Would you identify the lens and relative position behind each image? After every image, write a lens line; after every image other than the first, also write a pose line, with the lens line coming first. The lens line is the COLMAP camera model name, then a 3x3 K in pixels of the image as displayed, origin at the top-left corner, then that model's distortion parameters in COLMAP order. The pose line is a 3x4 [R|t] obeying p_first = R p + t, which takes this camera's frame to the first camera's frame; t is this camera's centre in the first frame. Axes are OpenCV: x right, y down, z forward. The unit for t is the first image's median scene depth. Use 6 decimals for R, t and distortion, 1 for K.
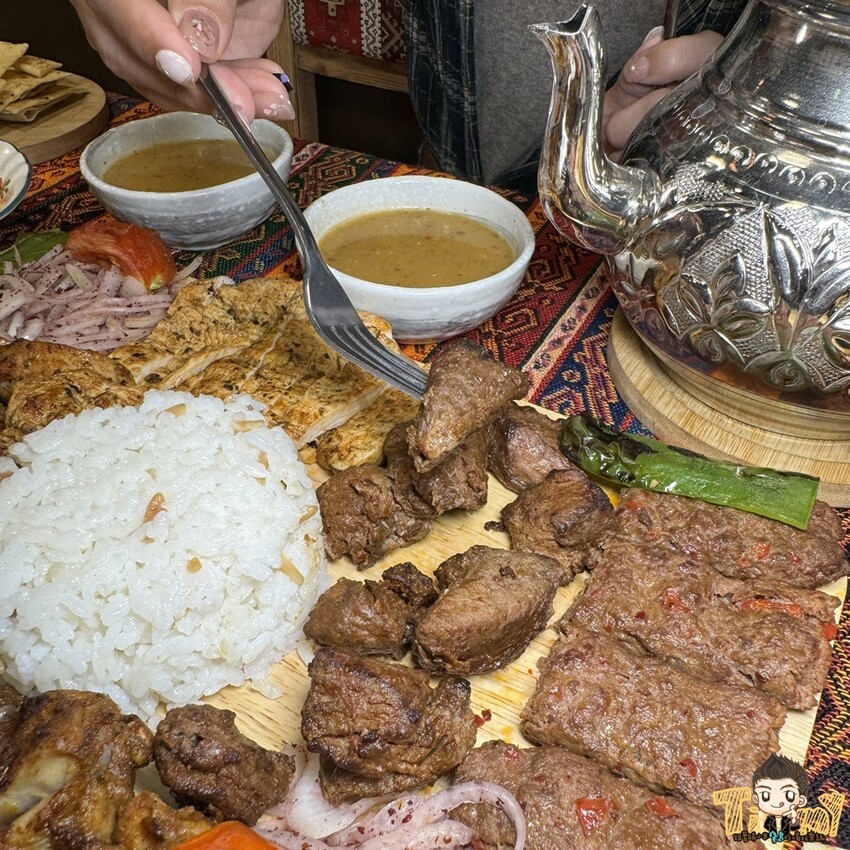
lens RADIAL K [[808.8, 0, 425.0], [0, 808.8, 425.0], [0, 0, 1]] dist [-0.003549, 0.002663]
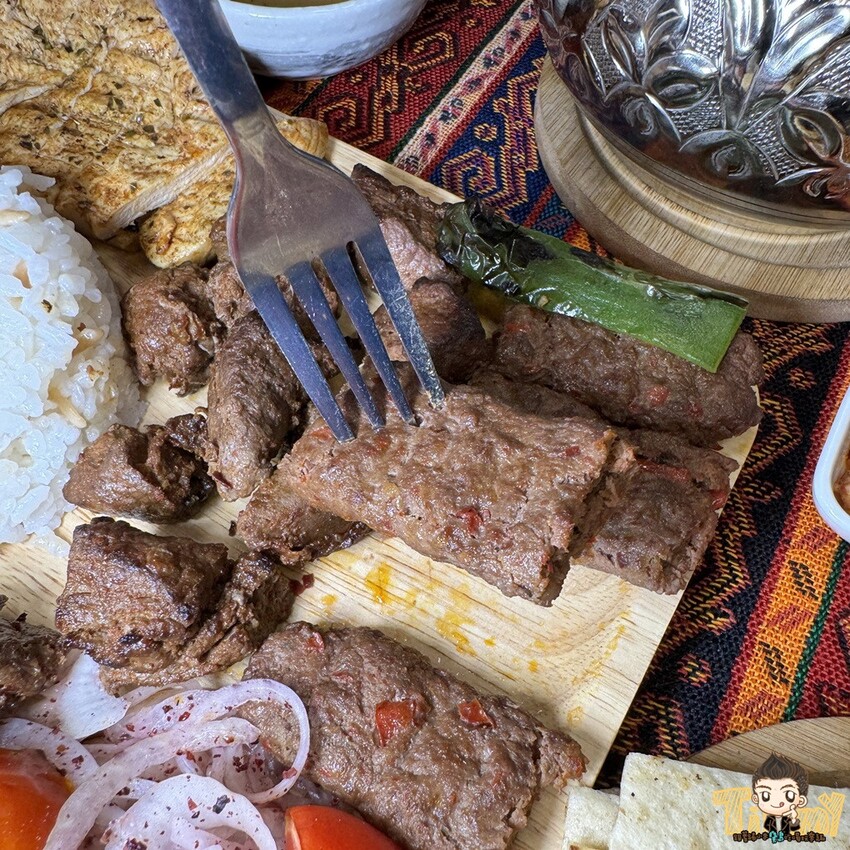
lens RADIAL K [[808.8, 0, 425.0], [0, 808.8, 425.0], [0, 0, 1]] dist [-0.003549, 0.002663]
pose [[0.999623, 0.024067, 0.013182, 0.132496], [-0.027140, 0.938093, 0.345319, -0.071333], [-0.004055, -0.345546, 0.938393, 0.173690]]
